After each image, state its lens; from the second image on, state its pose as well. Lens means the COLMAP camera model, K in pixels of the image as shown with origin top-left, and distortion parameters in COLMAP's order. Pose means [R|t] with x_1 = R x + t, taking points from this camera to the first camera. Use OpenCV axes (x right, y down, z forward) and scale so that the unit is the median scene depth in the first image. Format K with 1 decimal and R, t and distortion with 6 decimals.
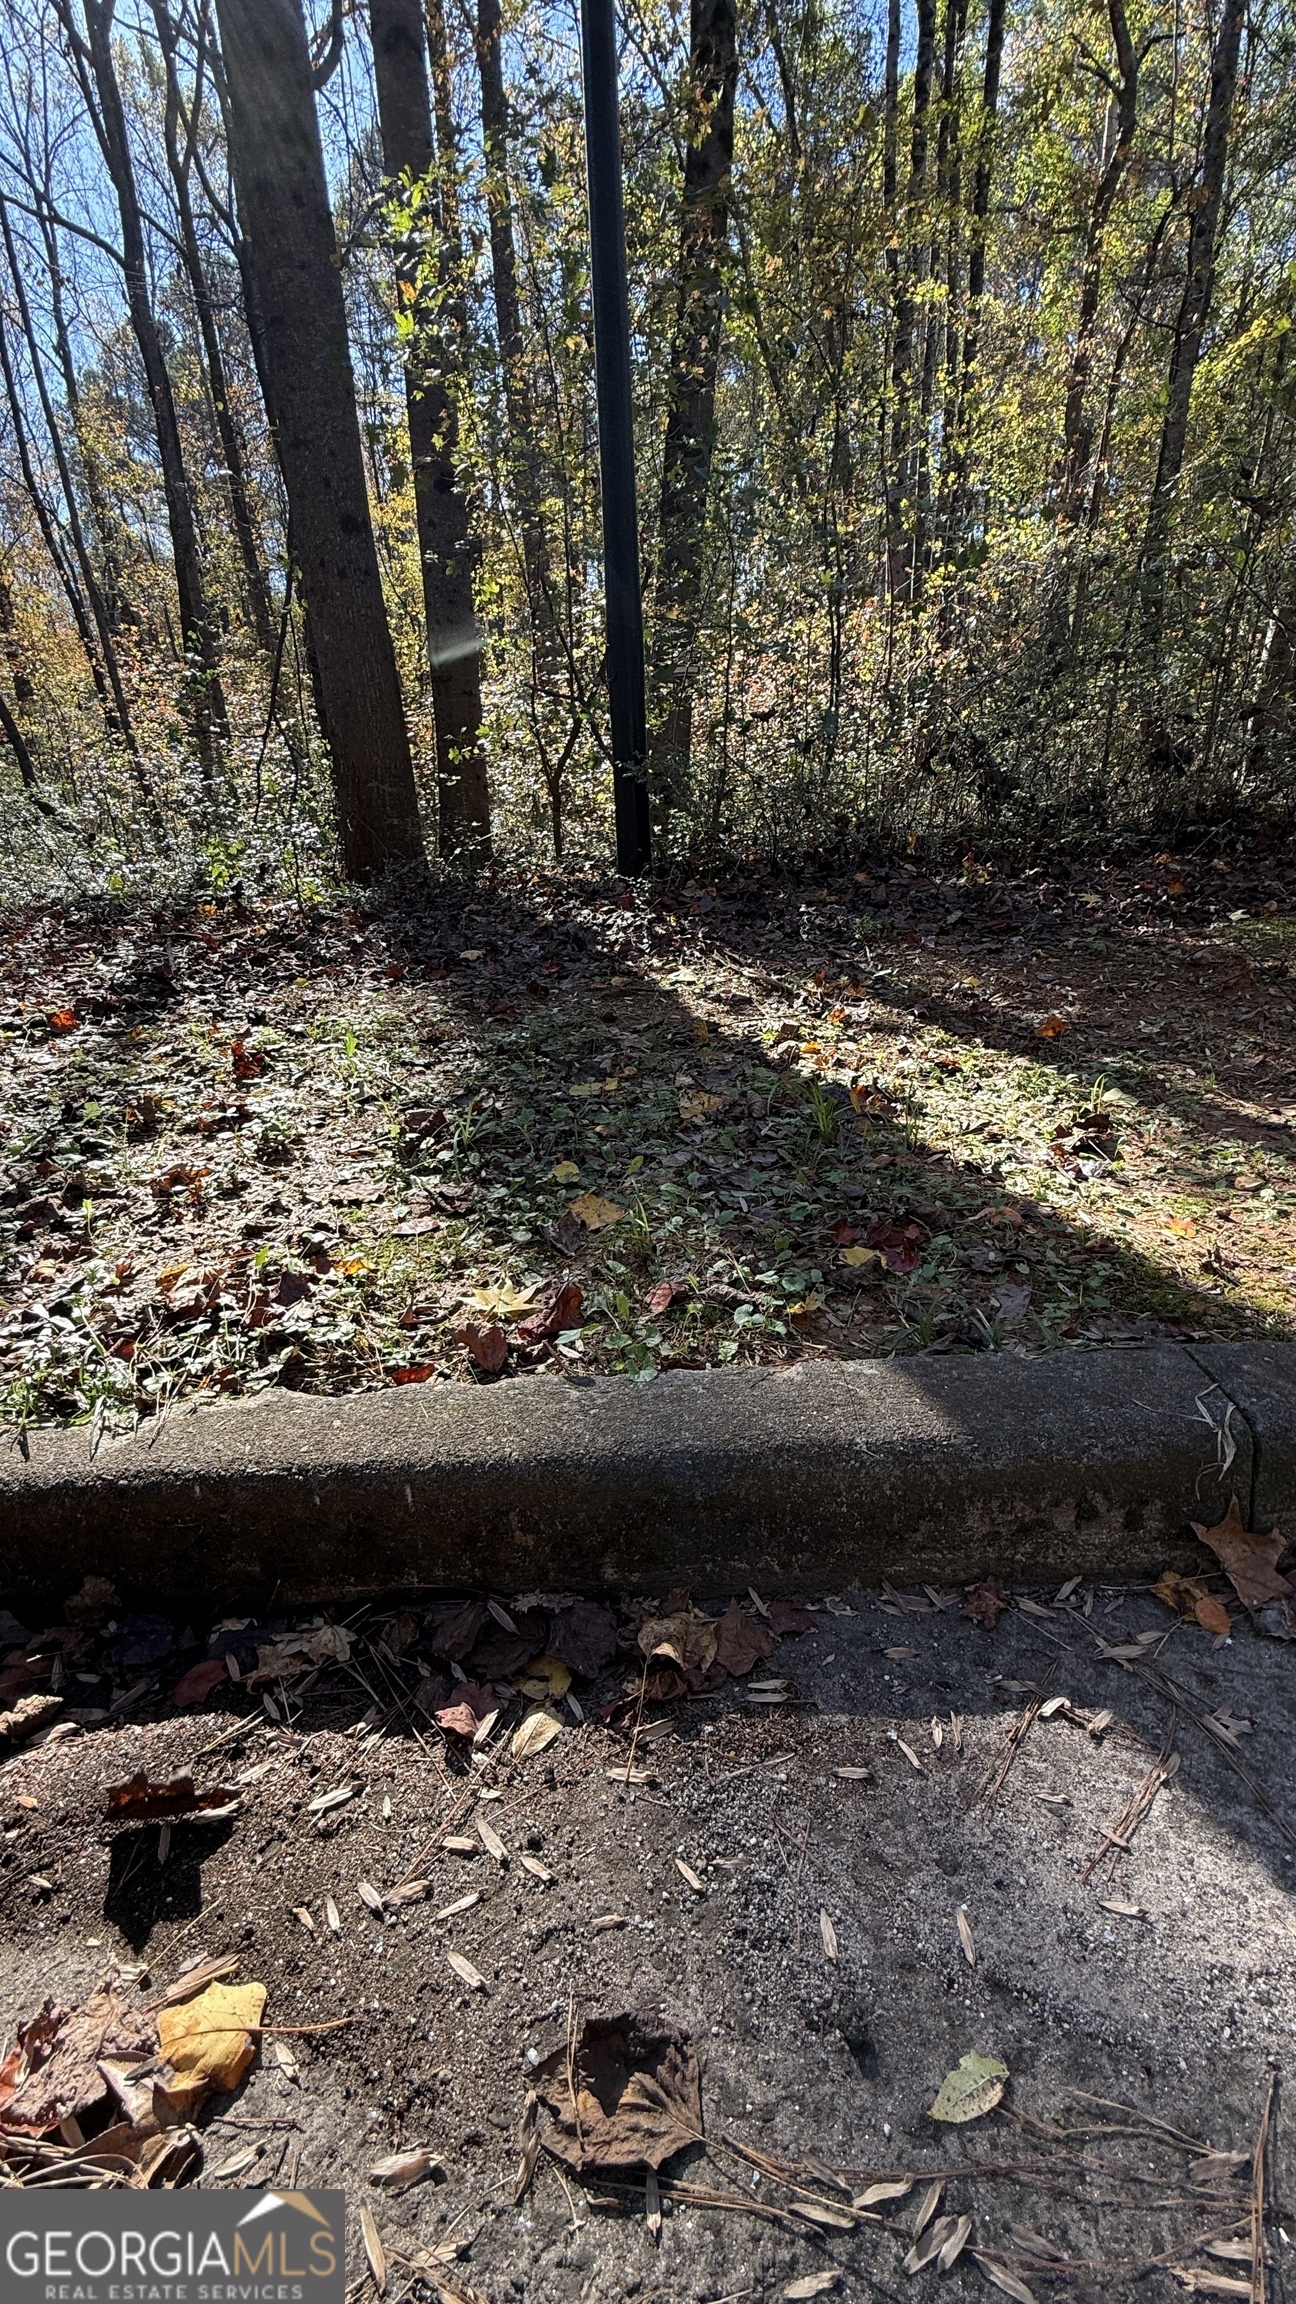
lens RADIAL K [[911.6, 0, 643.0], [0, 911.6, 1146.1], [0, 0, 1]] dist [-0.003198, -0.000136]
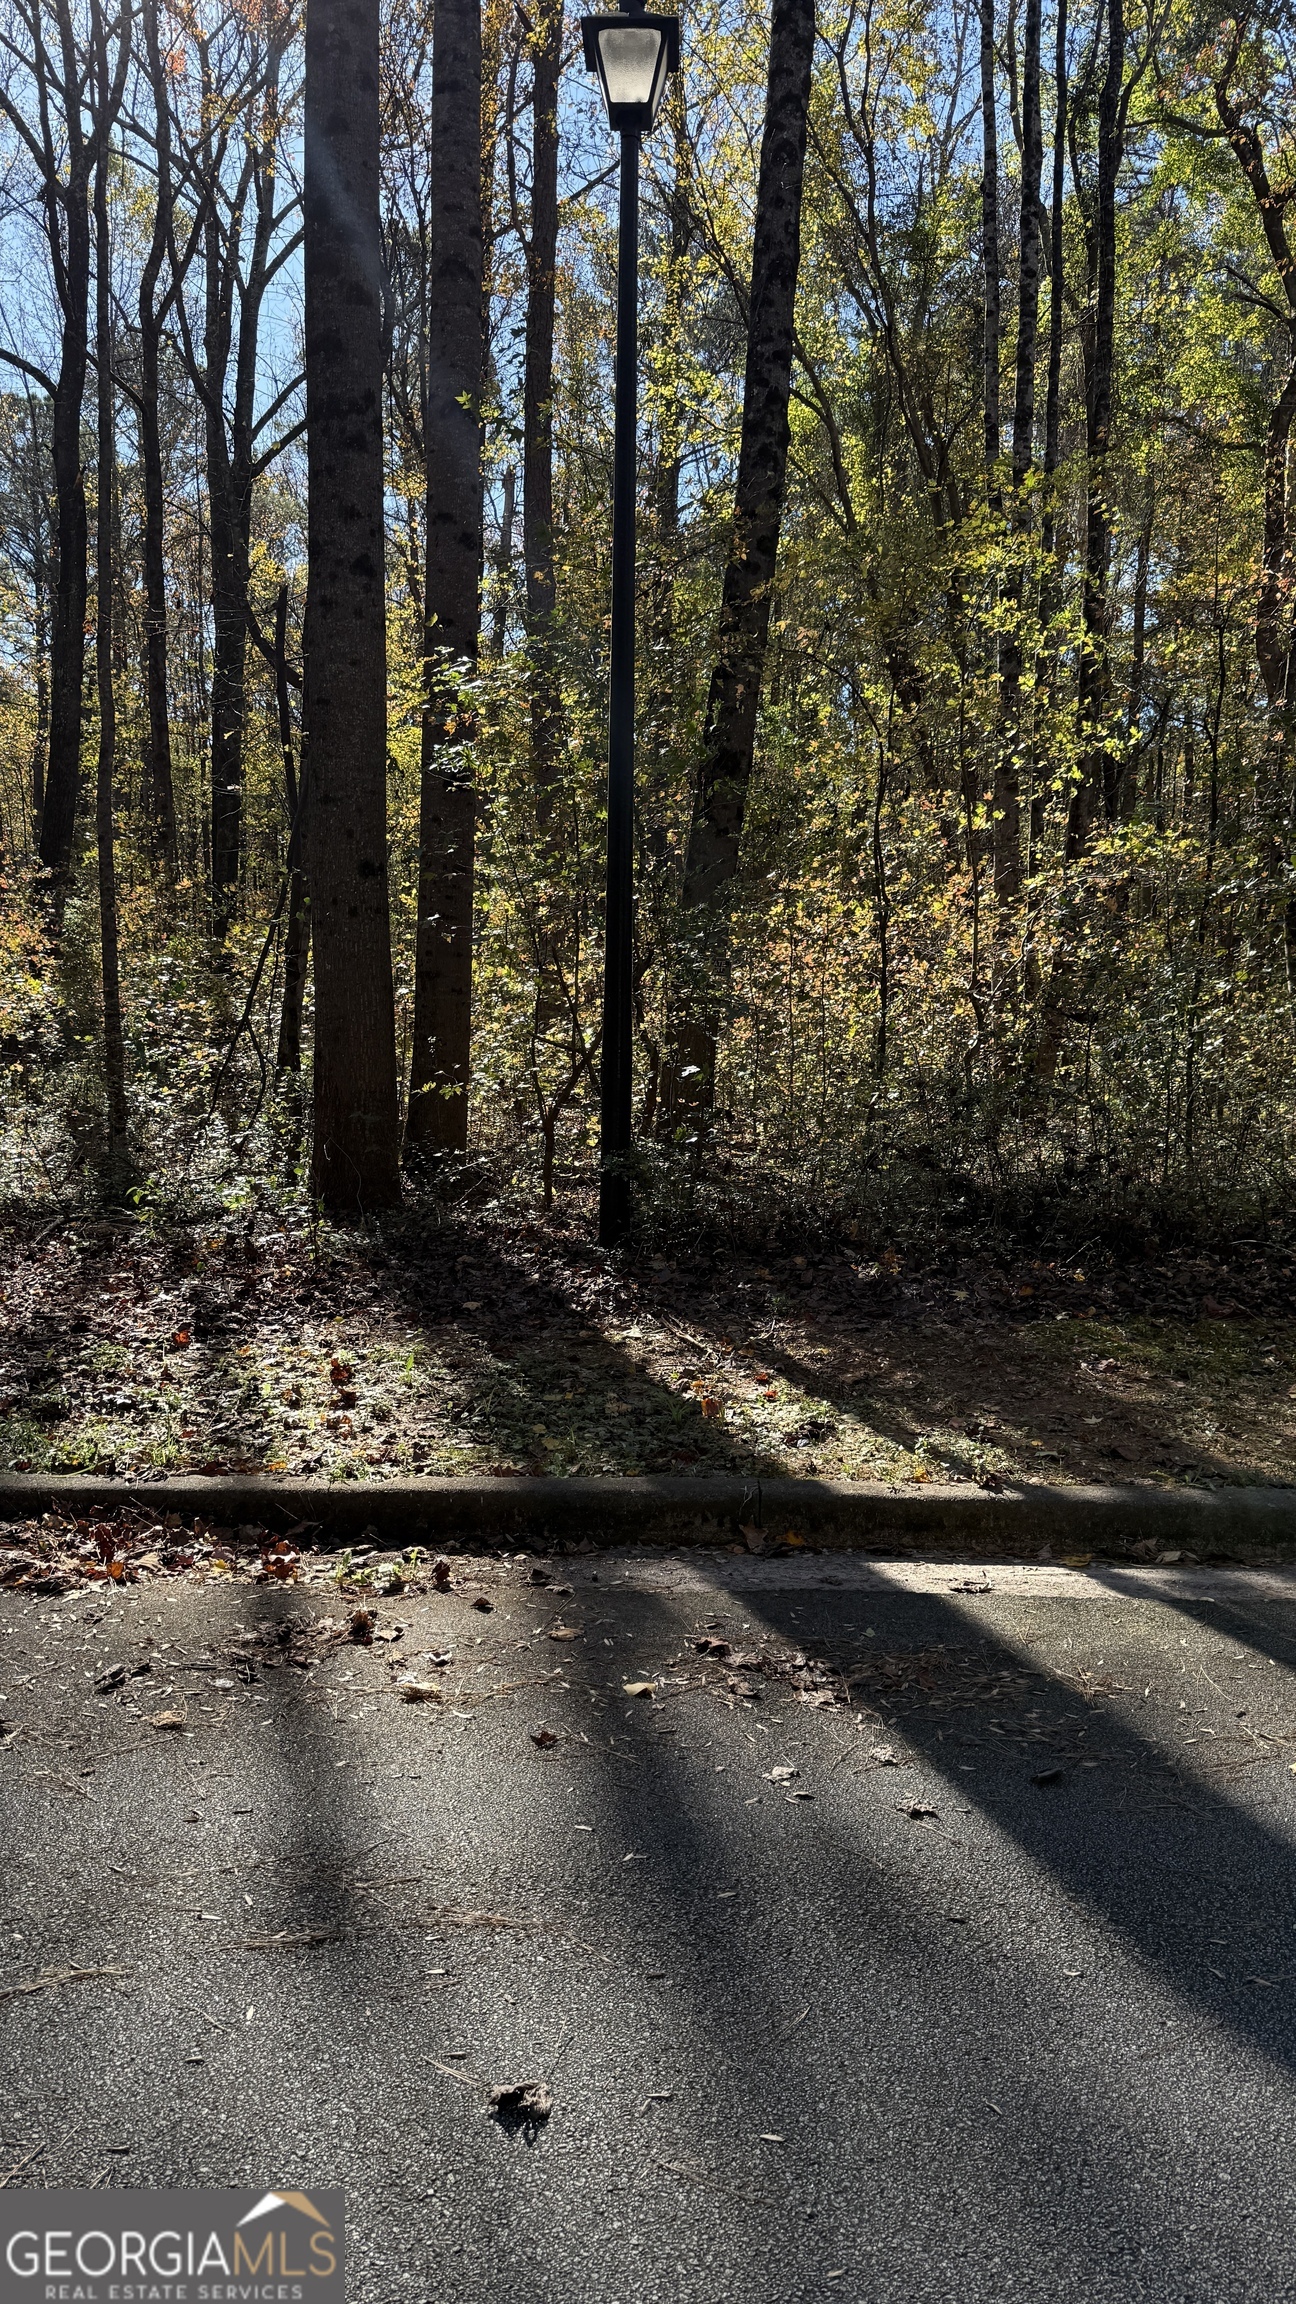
lens RADIAL K [[1583.1, 0, 648.0], [0, 1583.1, 1152.0], [0, 0, 1]] dist [-0.000601, -0.000647]
pose [[0.998061, 0.057902, -0.022855, 0.093605], [-0.062040, 0.955315, -0.289007, 0.208811], [0.005099, 0.289864, 0.957054, -1.180939]]
